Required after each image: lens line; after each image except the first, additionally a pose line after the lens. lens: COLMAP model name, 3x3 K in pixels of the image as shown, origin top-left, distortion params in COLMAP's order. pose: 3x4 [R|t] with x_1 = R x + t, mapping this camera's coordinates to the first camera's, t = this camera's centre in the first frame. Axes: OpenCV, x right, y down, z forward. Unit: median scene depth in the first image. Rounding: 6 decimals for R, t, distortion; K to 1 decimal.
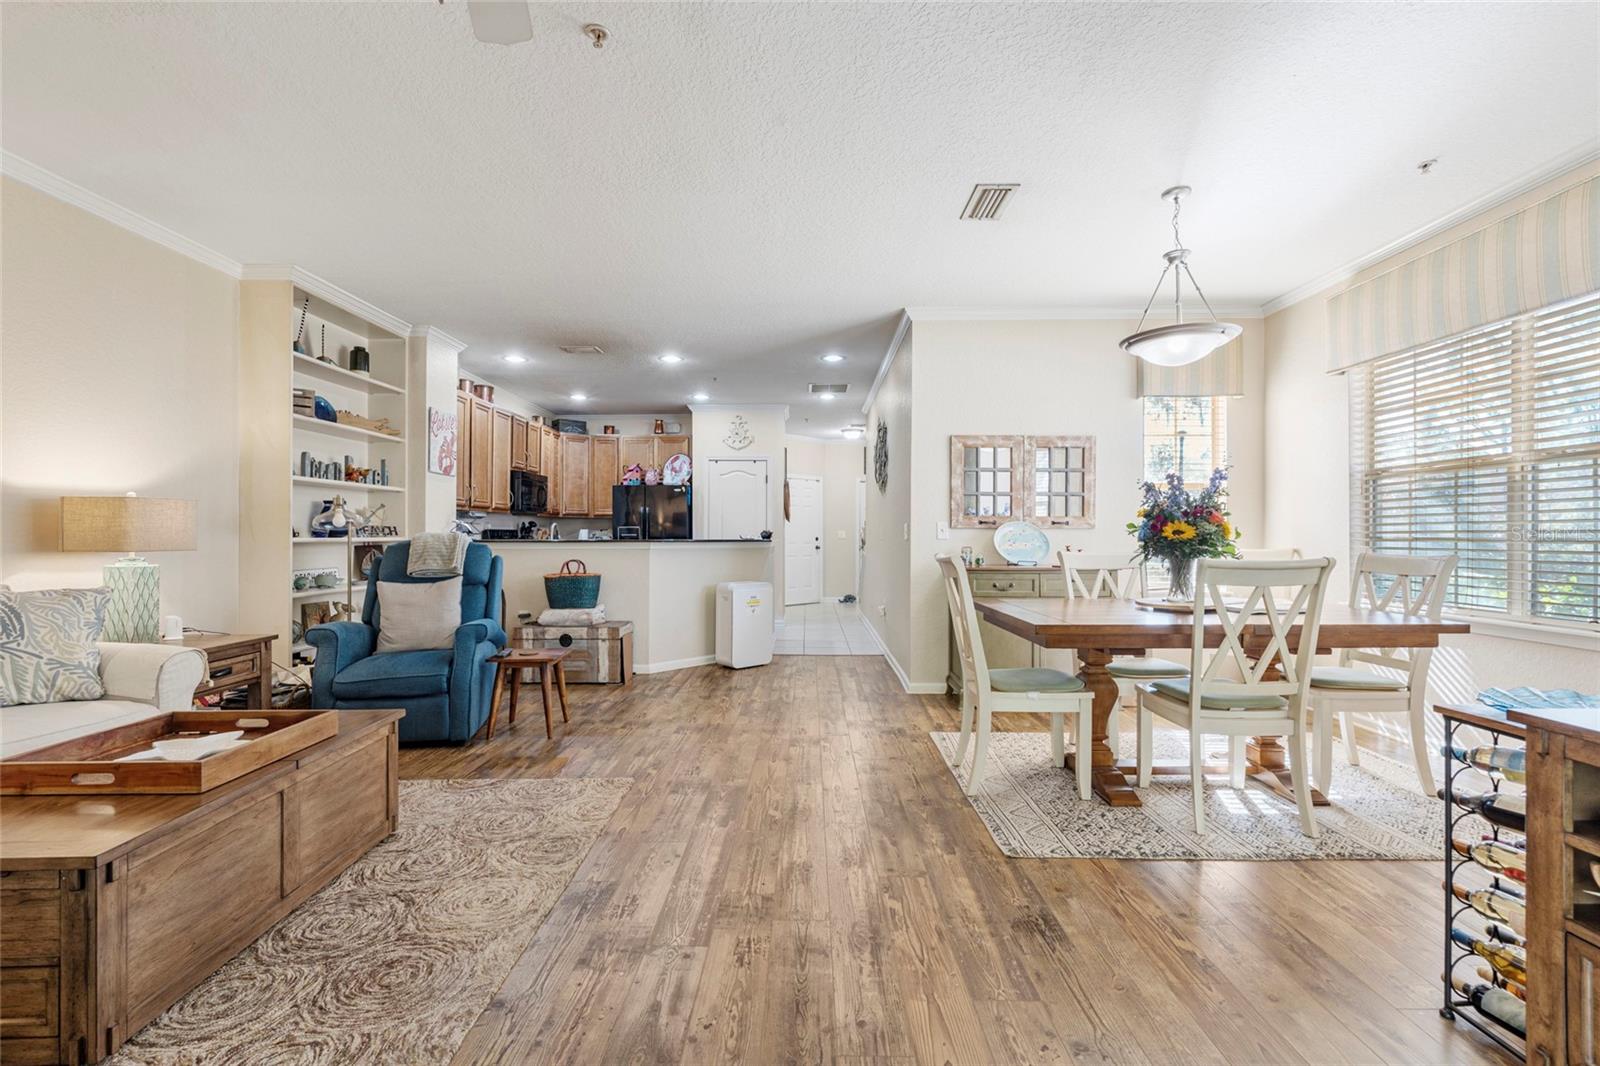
lens RADIAL K [[706.5, 0, 802.3], [0, 706.5, 528.0], [0, 0, 1]] dist [-0.000912, -0.000234]
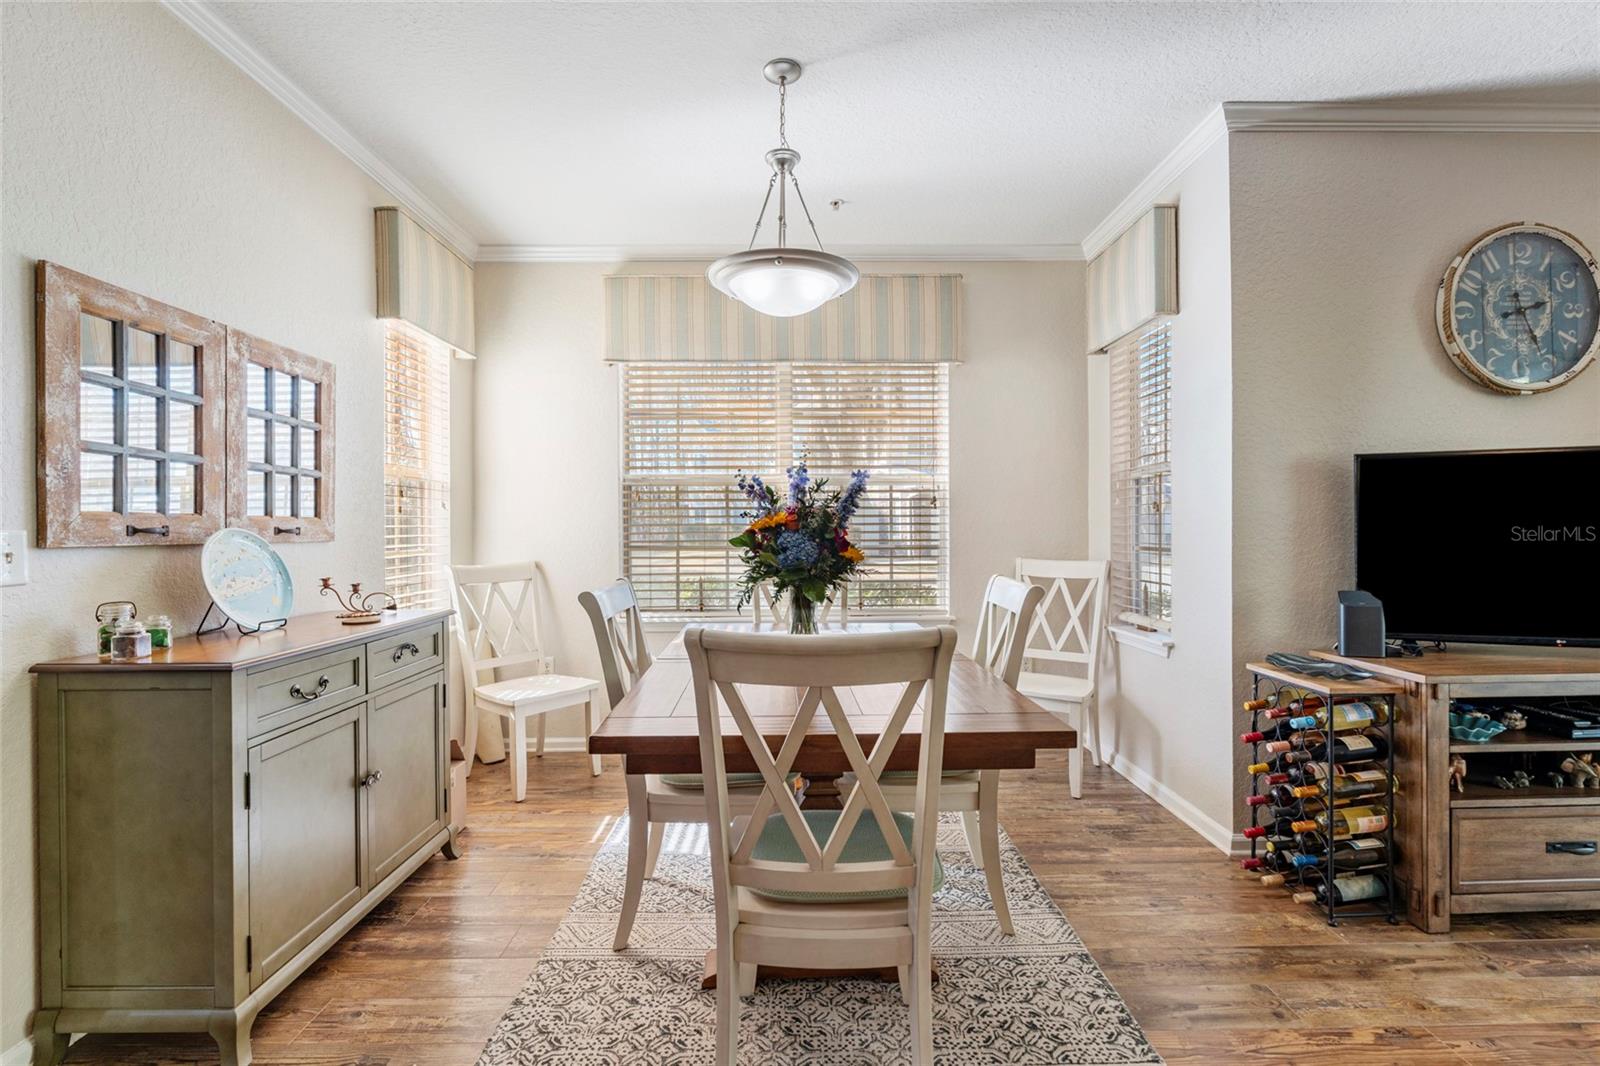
lens RADIAL K [[706.5, 0, 801.3], [0, 706.5, 531.5], [0, 0, 1]] dist [-0.000912, -0.000234]
pose [[-0.008973, 0.000707, 0.999959, -0.124753], [0.004739, 0.999989, -0.000664, -0.005608], [-0.999949, 0.004733, -0.008976, 0.720487]]
